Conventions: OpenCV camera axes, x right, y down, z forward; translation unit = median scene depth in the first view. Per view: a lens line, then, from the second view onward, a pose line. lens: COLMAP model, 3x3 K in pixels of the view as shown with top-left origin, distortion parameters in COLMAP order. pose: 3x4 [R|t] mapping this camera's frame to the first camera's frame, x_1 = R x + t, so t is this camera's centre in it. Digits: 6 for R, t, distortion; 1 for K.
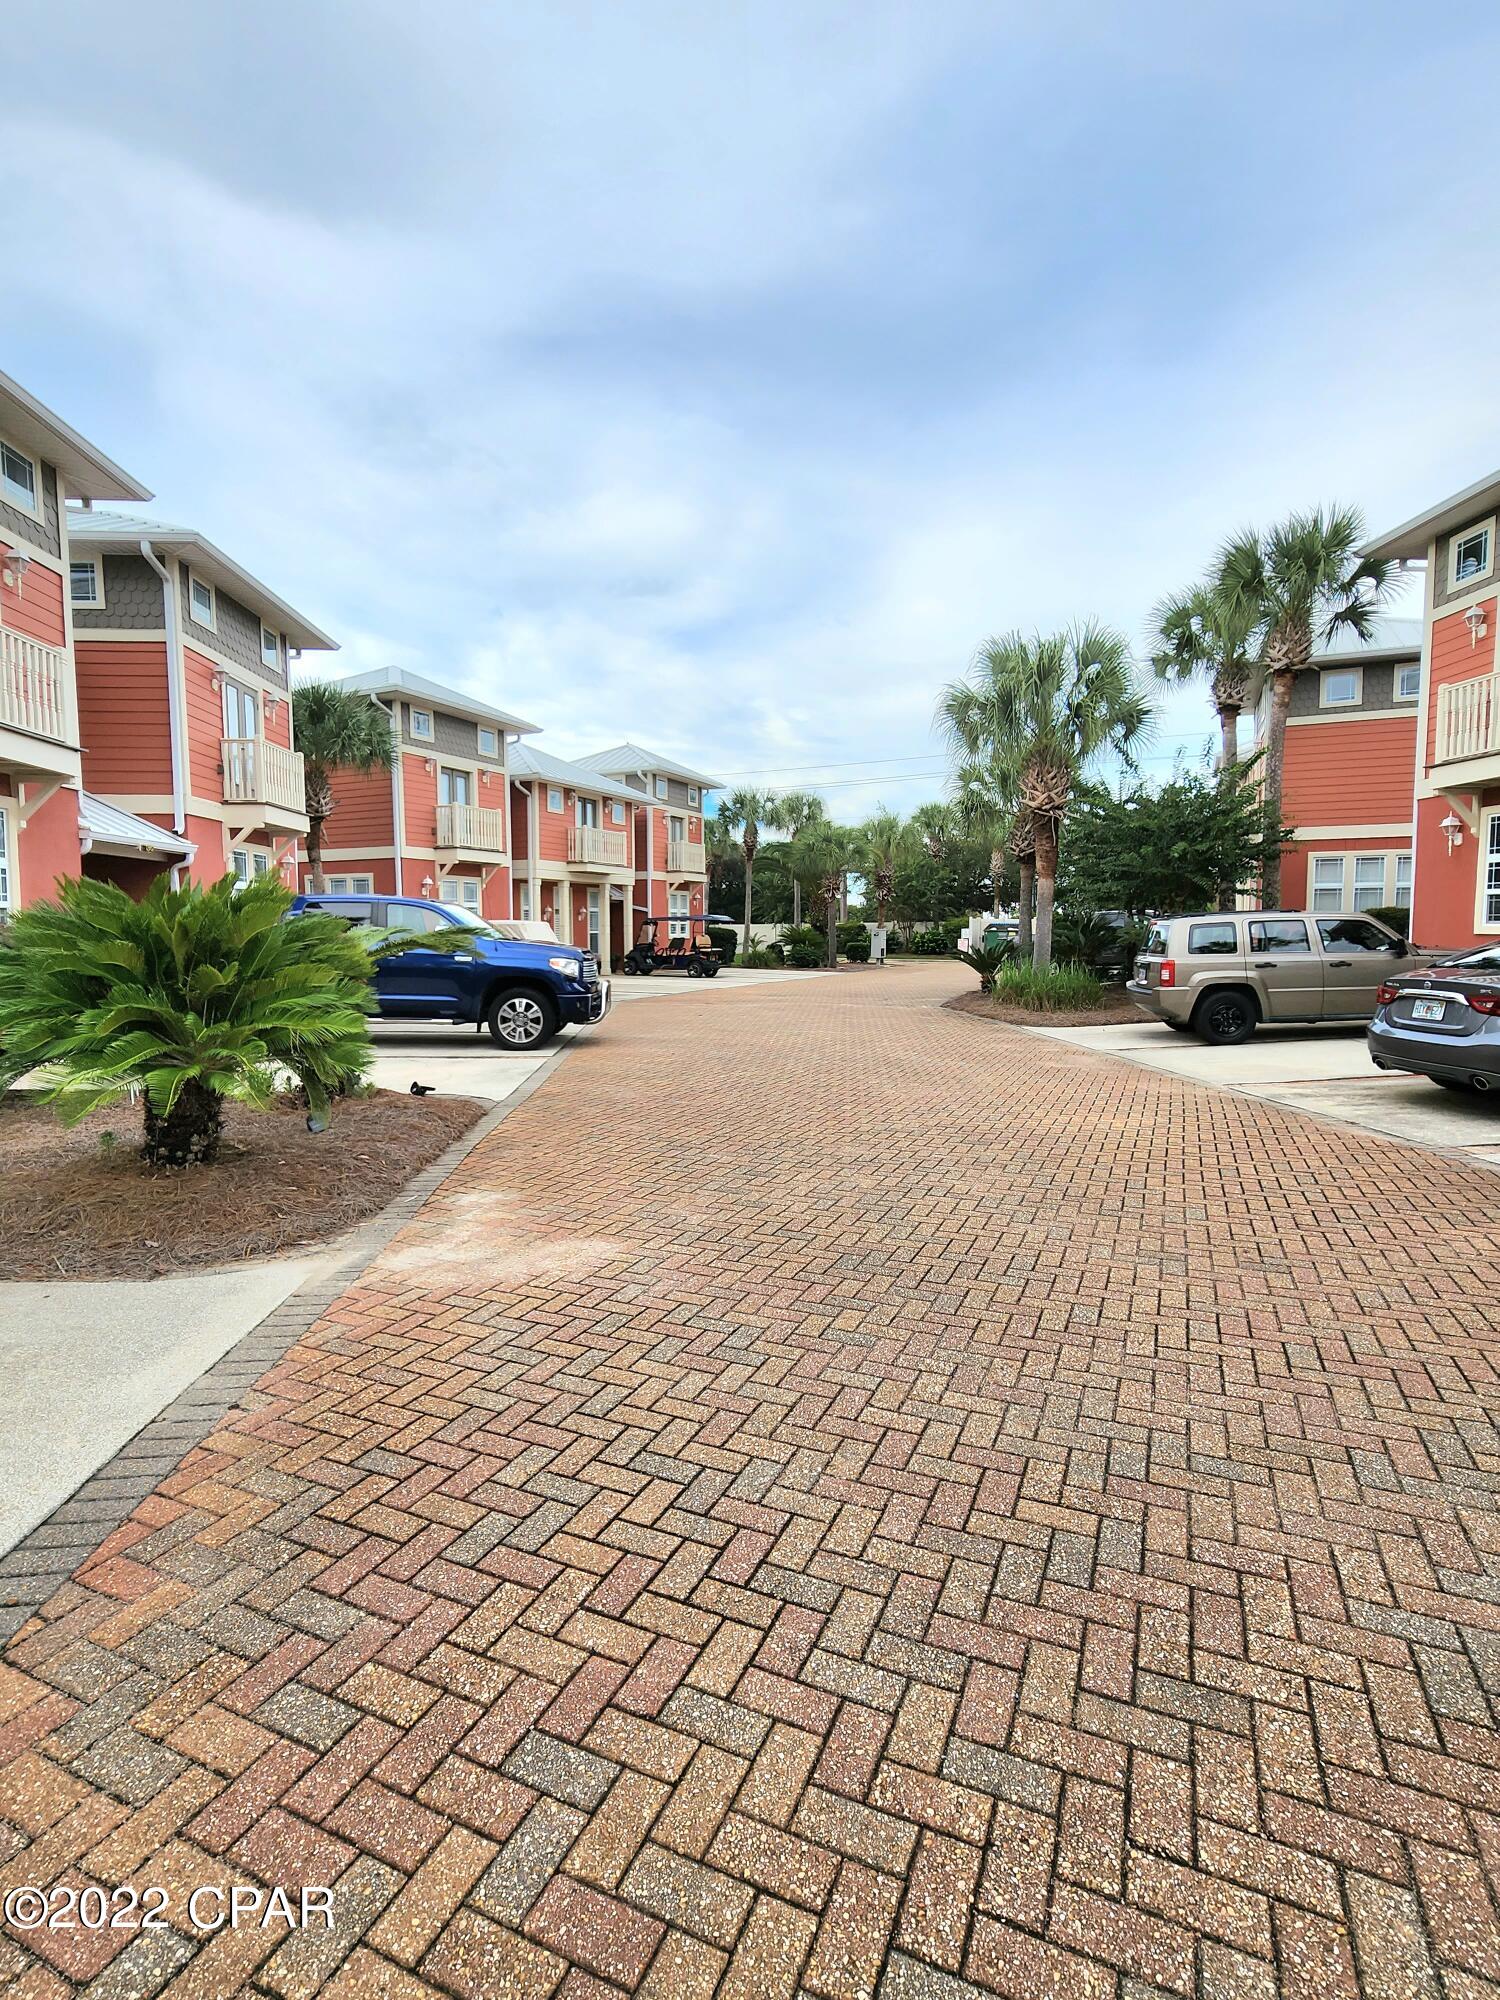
lens RADIAL K [[823.7, 0, 750.0], [0, 823.7, 1000.0], [0, 0, 1]] dist [0.000026, 0.000714]
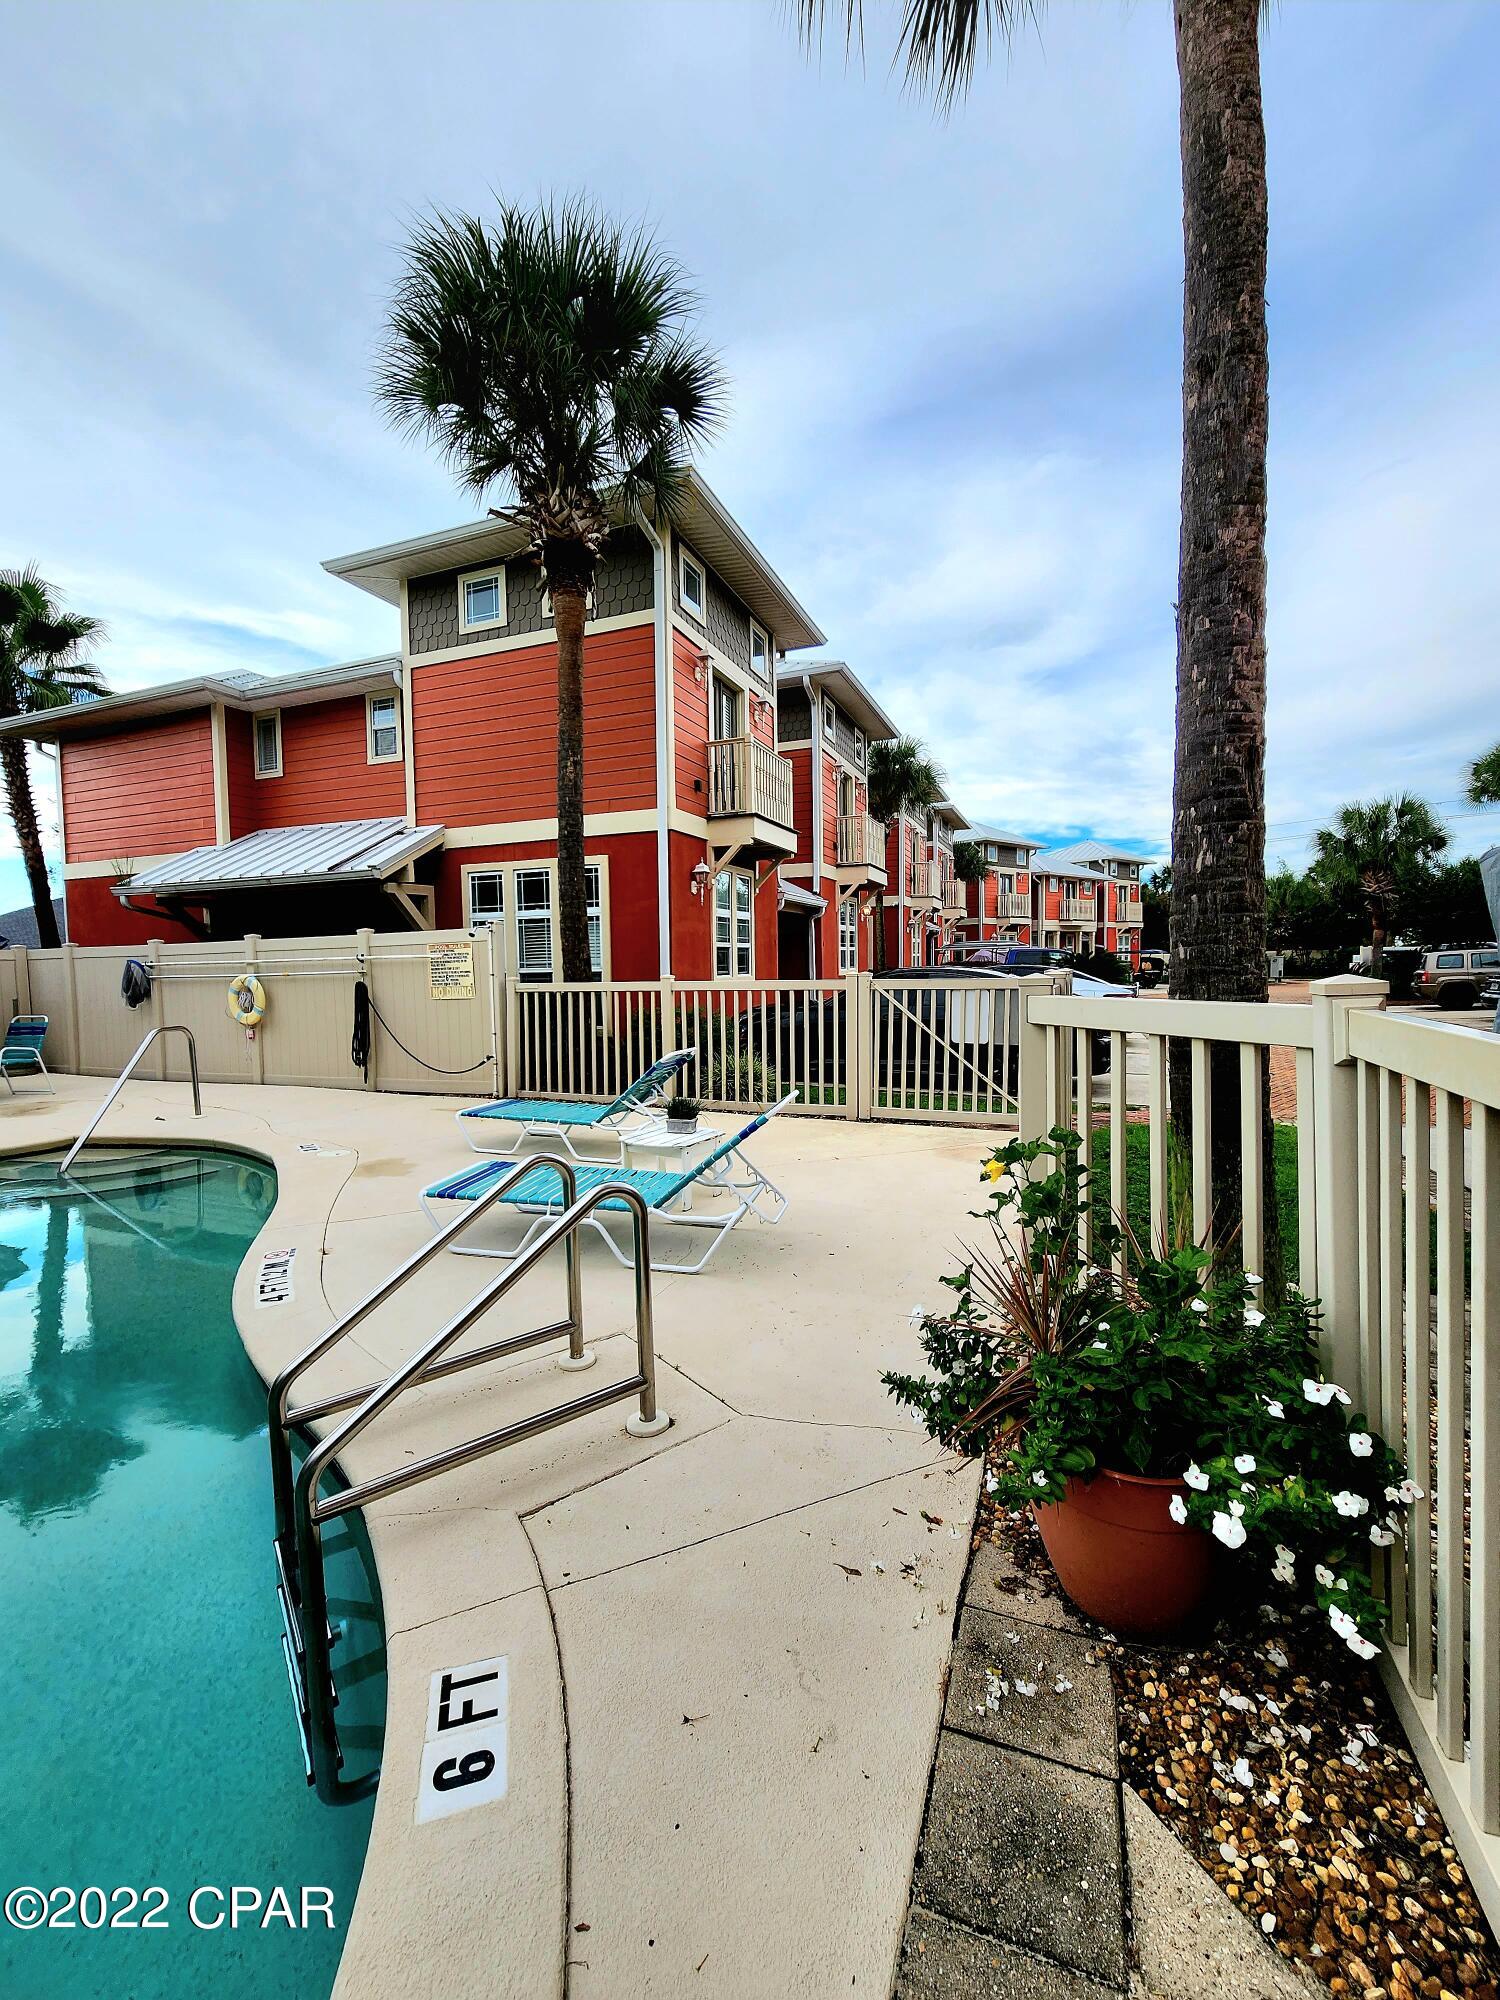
lens RADIAL K [[823.7, 0, 750.0], [0, 823.7, 1000.0], [0, 0, 1]] dist [0.000026, 0.000714]
pose [[0.914936, 0.000524, -0.403598, -0.110676], [-0.016918, 0.999170, -0.037054, 0.063155], [0.403244, 0.040730, 0.914186, -0.722271]]
